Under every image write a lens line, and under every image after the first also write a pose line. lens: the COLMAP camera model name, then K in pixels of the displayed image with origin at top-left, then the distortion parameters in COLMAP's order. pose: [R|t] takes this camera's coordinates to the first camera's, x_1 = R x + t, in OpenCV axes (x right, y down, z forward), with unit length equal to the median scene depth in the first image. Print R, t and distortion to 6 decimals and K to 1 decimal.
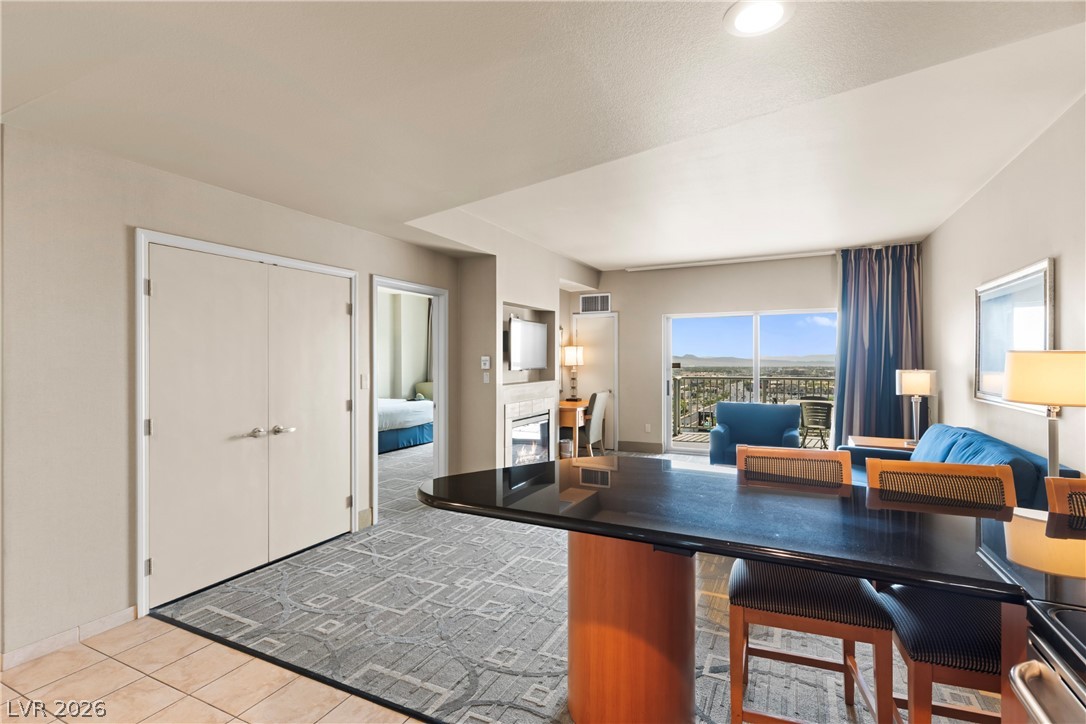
lens RADIAL K [[513.1, 0, 545.3], [0, 513.1, 358.2], [0, 0, 1]] dist [0.001784, 0.000980]
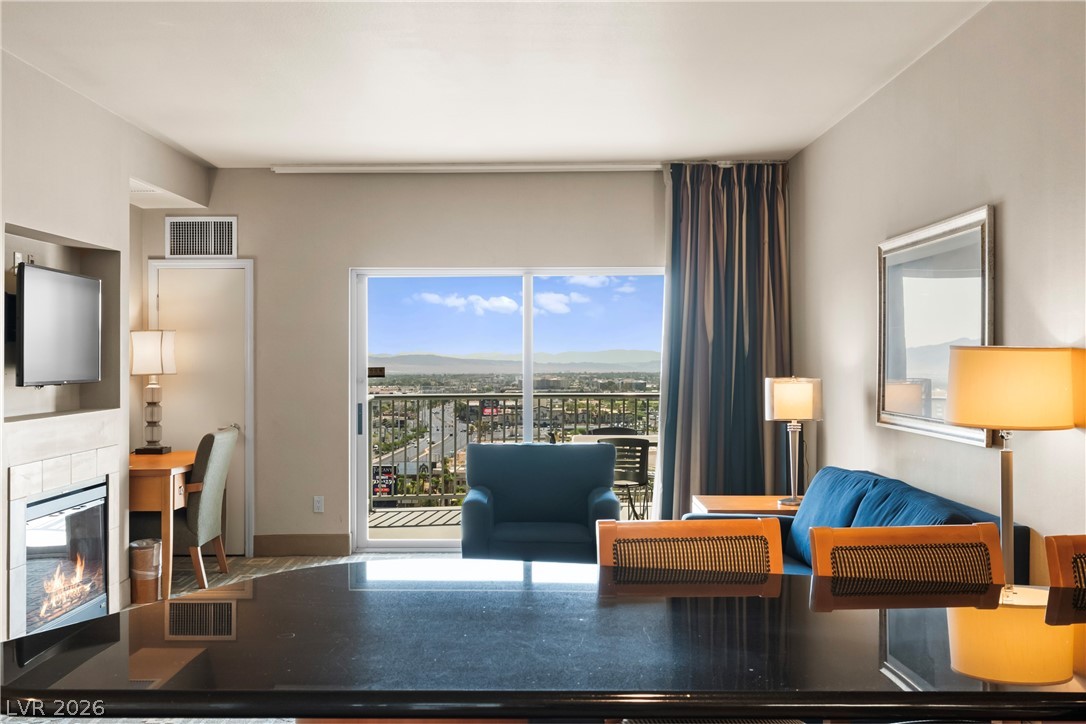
lens RADIAL K [[1077.4, 0, 545.0], [0, 1077.4, 359.6], [0, 0, 1]] dist [0.003553, 0.000000]
pose [[0.898562, -0.001091, 0.438845, -0.062194], [0.000156, 0.999998, 0.002167, -0.000441], [-0.438846, -0.001878, 0.898560, 0.006490]]
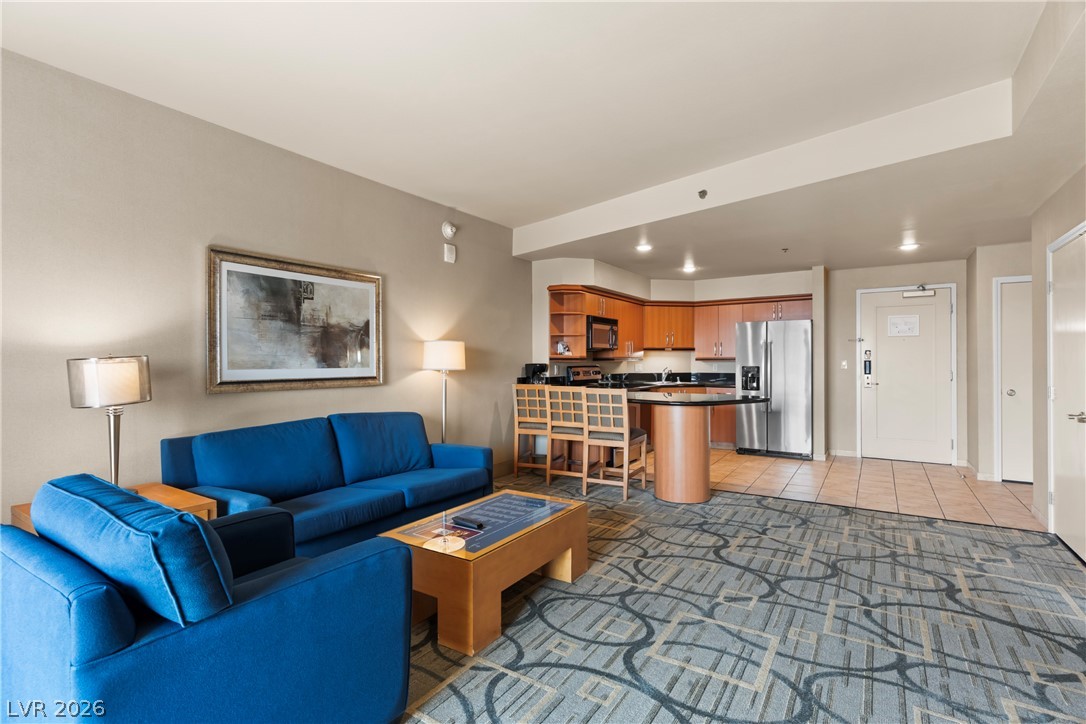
lens RADIAL K [[513.1, 0, 544.2], [0, 513.1, 359.2], [0, 0, 1]] dist [0.001784, 0.000980]
pose [[-0.992064, 0.002218, 0.125712, 0.161678], [0.001937, 0.999995, -0.002360, 0.021806], [-0.125717, -0.002097, -0.992064, 1.122509]]
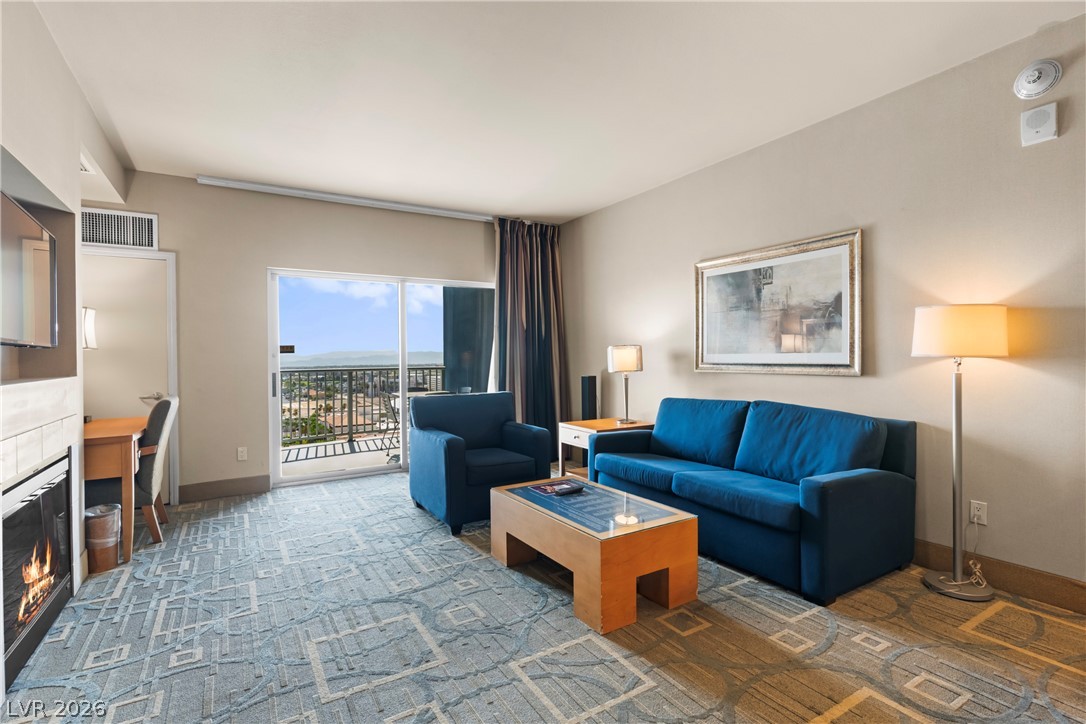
lens RADIAL K [[513.1, 0, 542.3], [0, 513.1, 358.3], [0, 0, 1]] dist [0.001784, 0.000980]
pose [[0.540056, -0.007922, 0.841592, -0.138157], [0.009148, 0.999952, 0.003542, 0.031852], [-0.841579, 0.005786, 0.540103, 0.462836]]
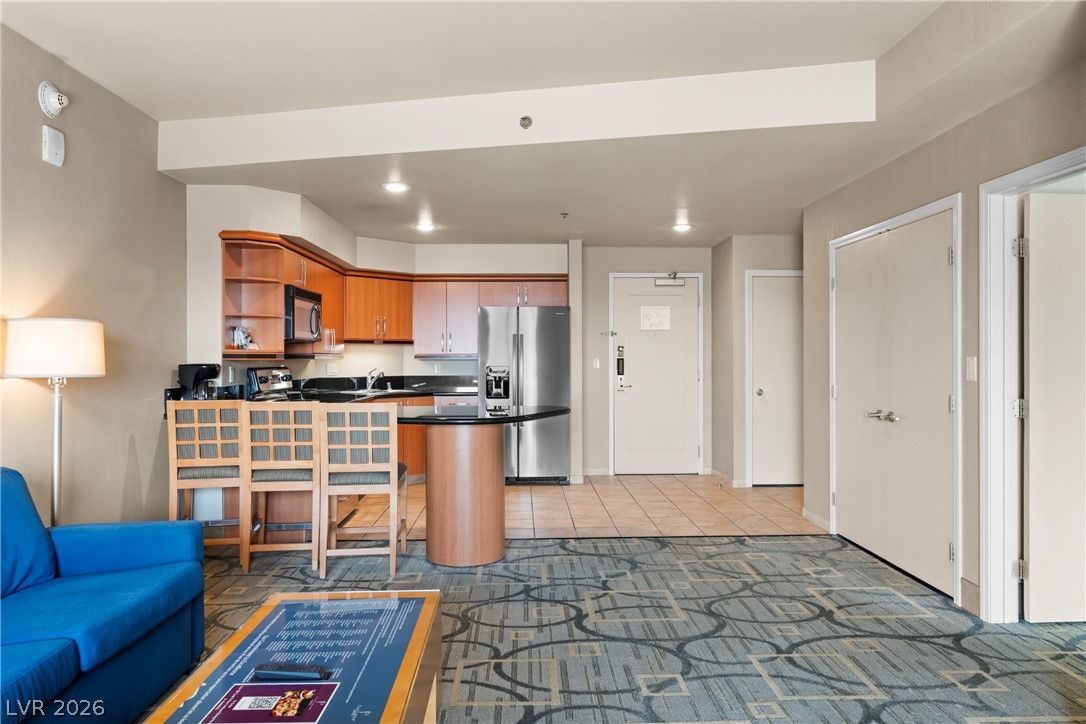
lens RADIAL K [[723.3, 0, 543.3], [0, 723.3, 357.8], [0, 0, 1]] dist [-0.007069, 0.011661]
pose [[-0.886373, 0.001370, -0.462970, 0.328335], [0.001284, 0.999999, 0.000502, 0.021403], [0.462970, -0.000149, -0.886374, 1.031650]]
